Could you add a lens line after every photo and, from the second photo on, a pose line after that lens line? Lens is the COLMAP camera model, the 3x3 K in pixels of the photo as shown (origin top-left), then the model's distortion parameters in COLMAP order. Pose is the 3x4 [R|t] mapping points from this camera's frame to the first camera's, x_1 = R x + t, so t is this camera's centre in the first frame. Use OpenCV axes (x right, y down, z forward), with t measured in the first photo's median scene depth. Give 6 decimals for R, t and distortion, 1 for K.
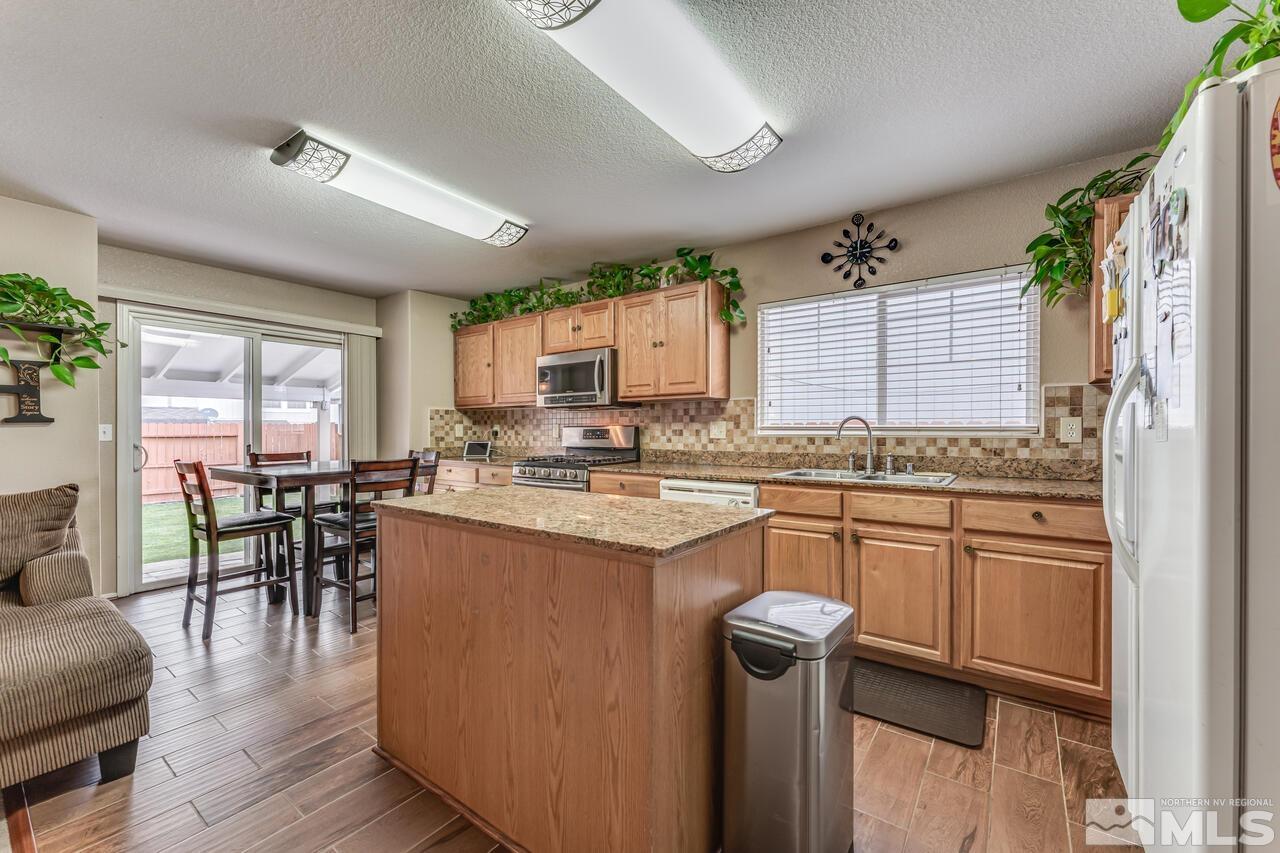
lens RADIAL K [[510.1, 0, 657.6], [0, 510.1, 438.2], [0, 0, 1]] dist [-0.000641, -0.000012]
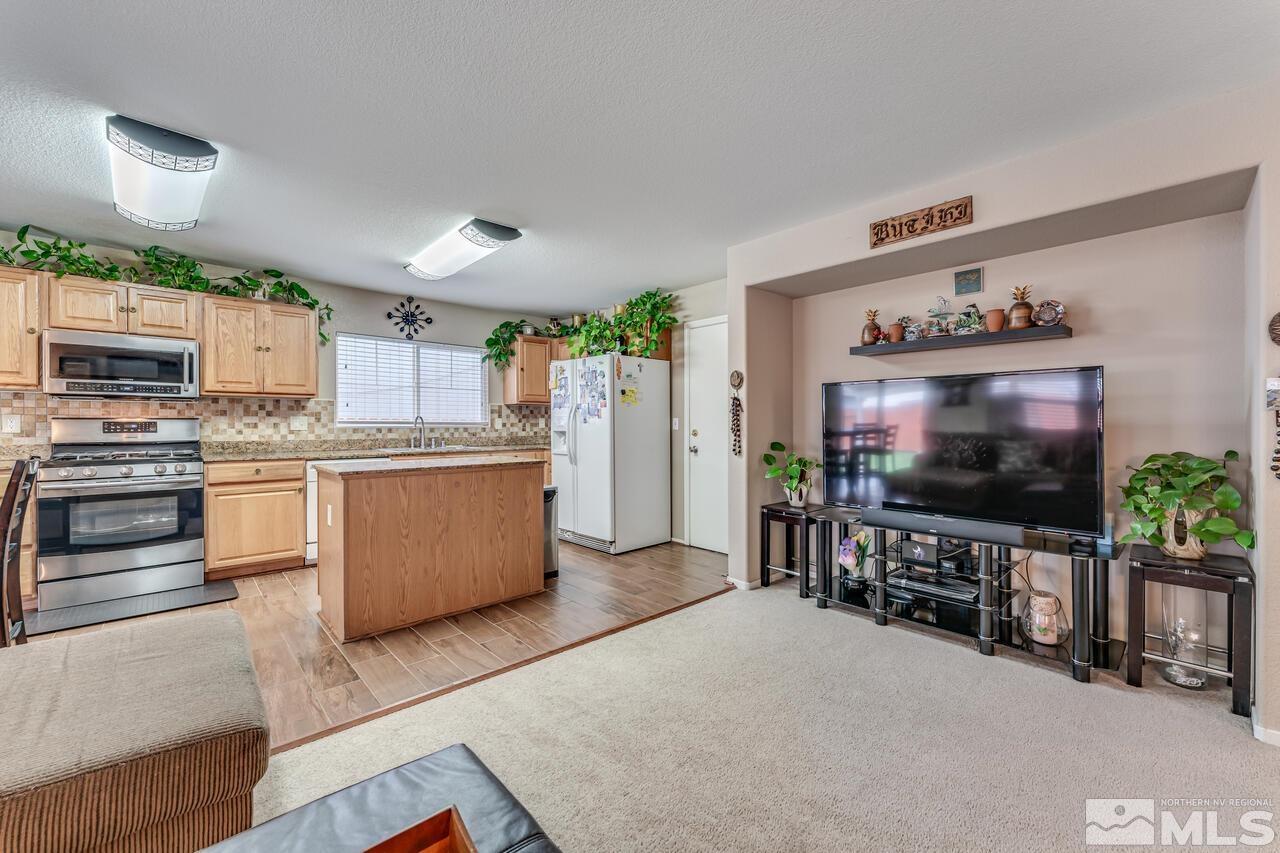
lens RADIAL K [[493.5, 0, 640.4], [0, 493.5, 429.7], [0, 0, 1]] dist [-0.000150, -0.000155]
pose [[0.193714, -0.009066, 0.981016, -0.958237], [0.015295, 0.999864, 0.006220, 0.005057], [-0.980939, 0.013800, 0.193827, -0.056271]]
